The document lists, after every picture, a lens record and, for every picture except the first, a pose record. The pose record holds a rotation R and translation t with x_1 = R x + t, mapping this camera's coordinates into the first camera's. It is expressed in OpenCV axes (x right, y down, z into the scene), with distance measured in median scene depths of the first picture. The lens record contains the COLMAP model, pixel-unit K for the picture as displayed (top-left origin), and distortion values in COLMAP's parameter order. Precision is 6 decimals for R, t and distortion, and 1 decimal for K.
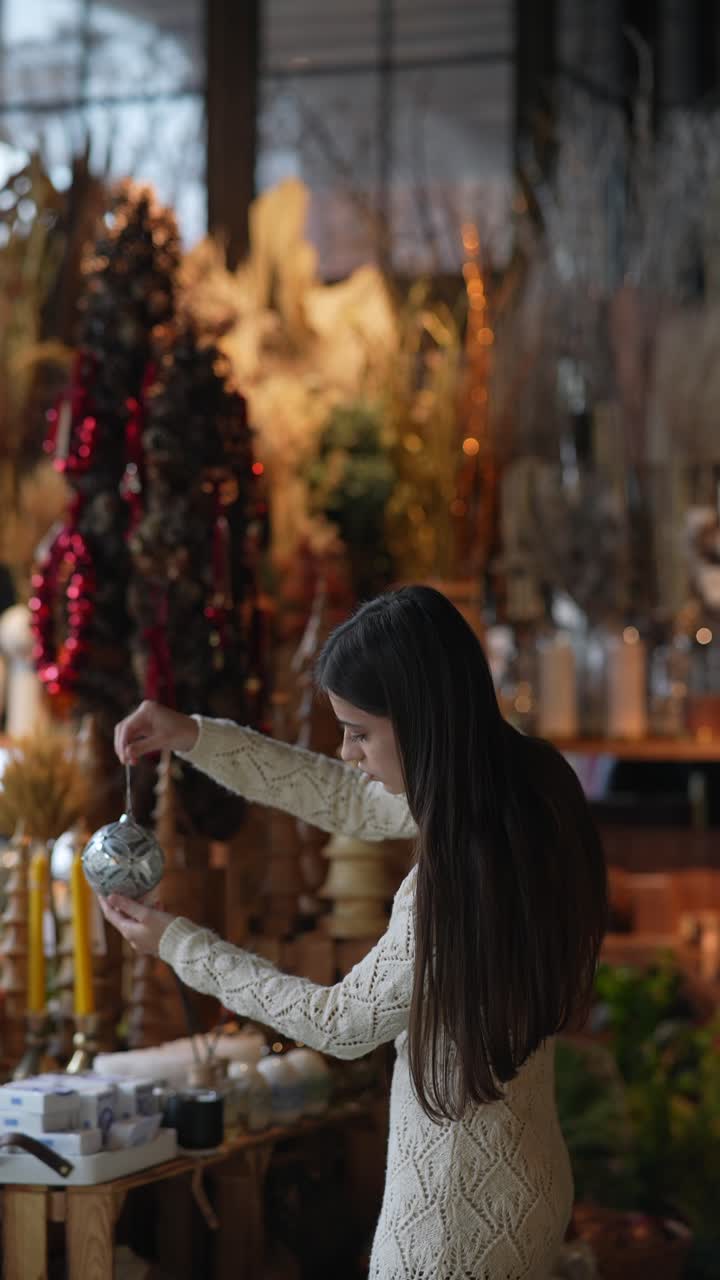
lens RADIAL K [[3178.3, 0, 360.0], [0, 3178.3, 640.0], [0, 0, 1]] dist [0.057804, 0.224606]
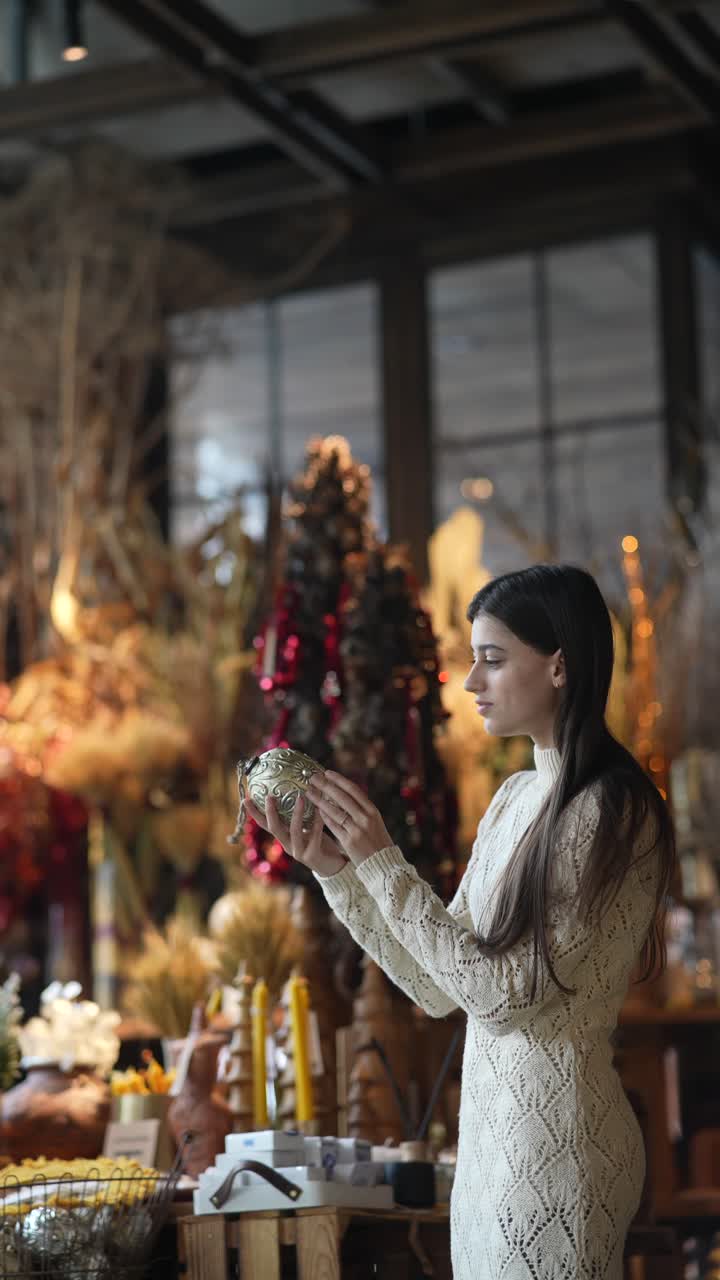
lens RADIAL K [[3178.3, 0, 360.0], [0, 3178.3, 640.0], [0, 0, 1]] dist [0.057804, 0.224606]
pose [[0.997434, -0.046484, -0.054453, -0.000095], [0.034791, 0.979420, -0.198813, 0.158380], [0.062574, 0.196409, 0.978523, -0.099435]]
